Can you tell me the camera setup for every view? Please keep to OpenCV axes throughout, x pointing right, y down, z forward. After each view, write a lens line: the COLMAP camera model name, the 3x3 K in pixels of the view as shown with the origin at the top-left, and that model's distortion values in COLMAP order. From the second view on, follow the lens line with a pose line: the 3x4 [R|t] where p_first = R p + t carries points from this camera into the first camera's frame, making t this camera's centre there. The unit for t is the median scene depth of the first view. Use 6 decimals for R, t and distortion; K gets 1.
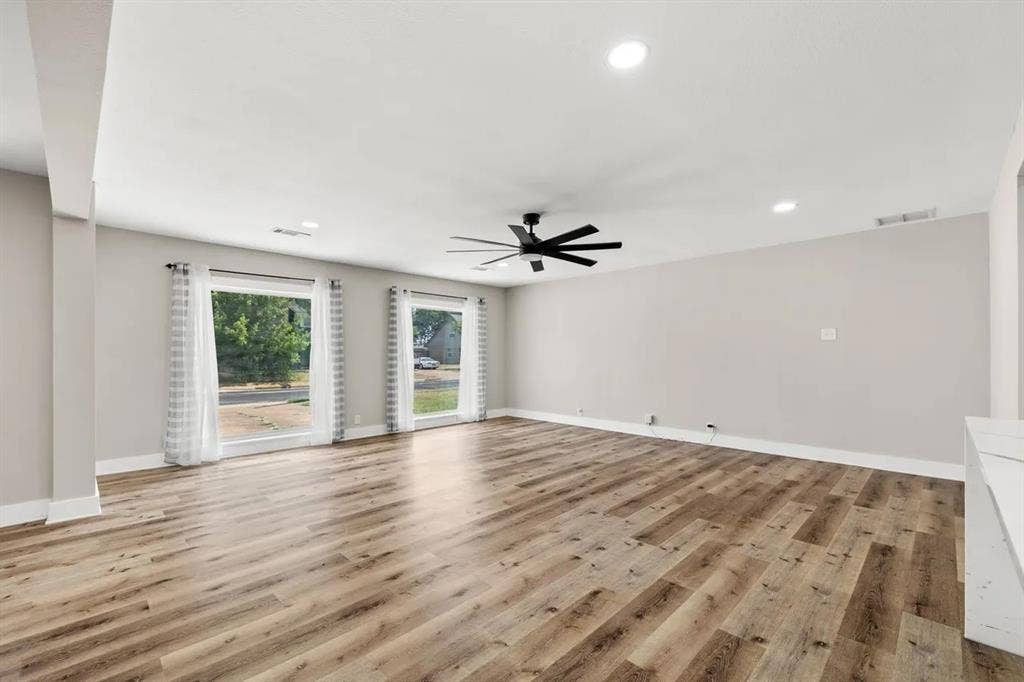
lens RADIAL K [[425.3, 0, 505.9], [0, 425.3, 353.7], [0, 0, 1]] dist [0.000693, -0.000686]
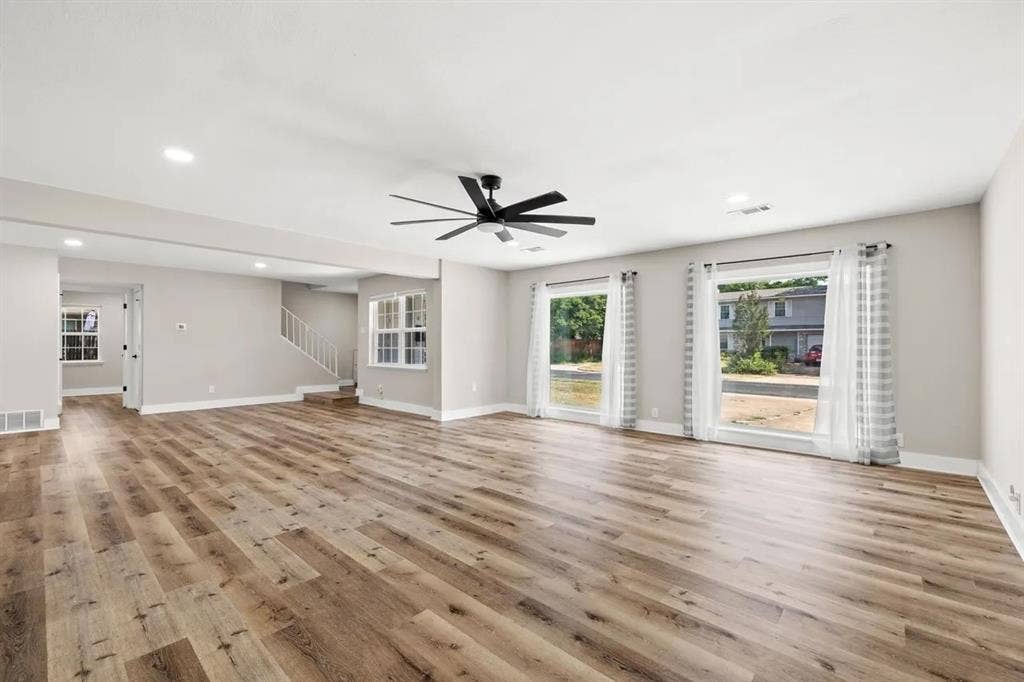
lens RADIAL K [[425.3, 0, 518.5], [0, 425.3, 348.7], [0, 0, 1]] dist [0.000693, -0.000686]
pose [[0.077278, 0.009530, -0.996964, 1.167298], [-0.004666, 0.999947, 0.009196, 0.009394], [0.996999, 0.003941, 0.077318, 1.266607]]
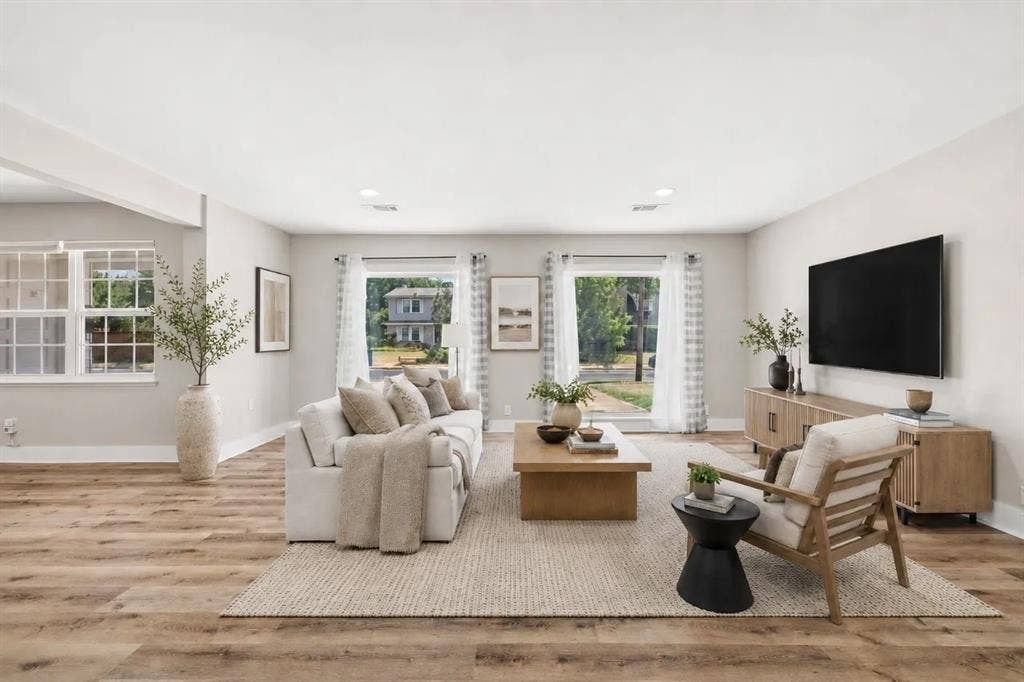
lens RADIAL K [[425.3, 0, 511.4], [0, 425.3, 336.0], [0, 0, 1]] dist [0.000693, -0.000686]
pose [[0.710667, -0.003639, -0.703520, 0.552000], [0.002776, 0.999993, -0.002368, 0.008177], [0.703524, -0.000270, 0.710672, 0.781149]]
